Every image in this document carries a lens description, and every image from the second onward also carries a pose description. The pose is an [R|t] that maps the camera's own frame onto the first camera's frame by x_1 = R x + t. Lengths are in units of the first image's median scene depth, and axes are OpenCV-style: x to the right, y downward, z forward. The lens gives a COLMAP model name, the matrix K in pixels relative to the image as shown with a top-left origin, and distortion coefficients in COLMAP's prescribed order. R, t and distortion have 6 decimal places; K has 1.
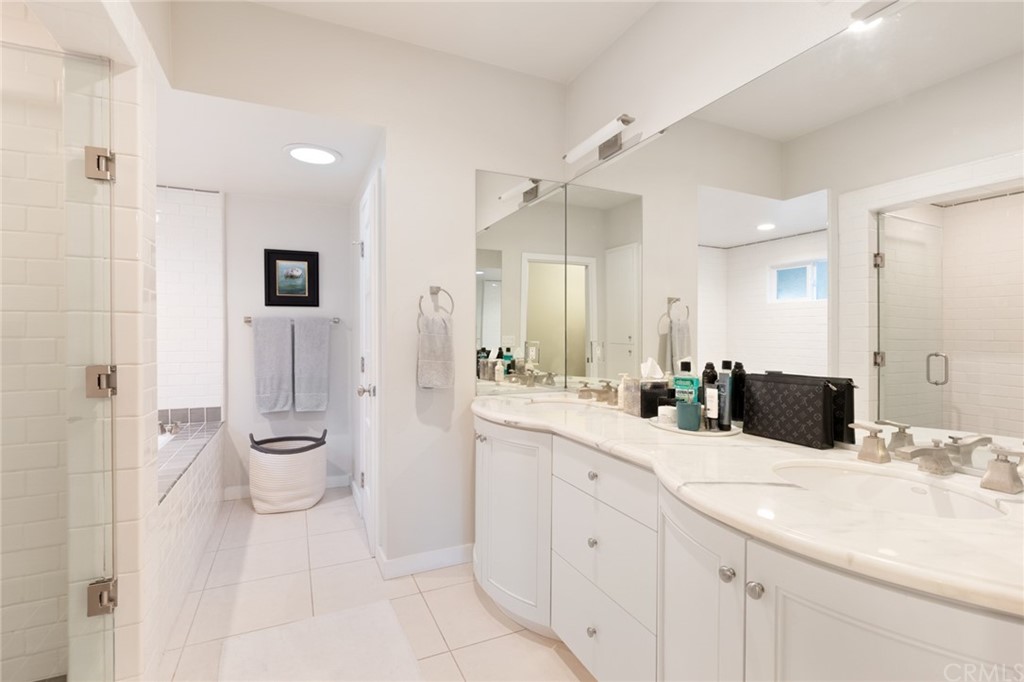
lens RADIAL K [[482.4, 0, 513.7], [0, 482.4, 340.0], [0, 0, 1]] dist [0.000936, 0.000031]
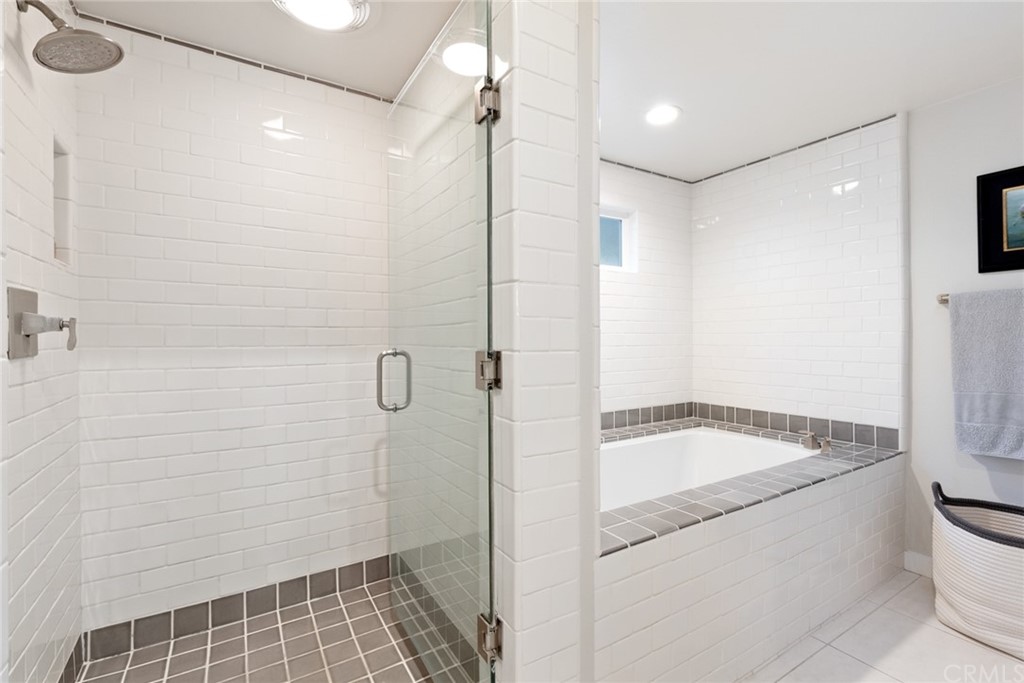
lens RADIAL K [[460.0, 0, 514.7], [0, 460.0, 340.1], [0, 0, 1]] dist [-0.000486, 0.000007]
pose [[0.132743, 0.004707, -0.991139, -0.034220], [-0.005012, 0.999979, 0.004077, 0.012314], [0.991138, 0.004426, 0.132764, 0.372678]]
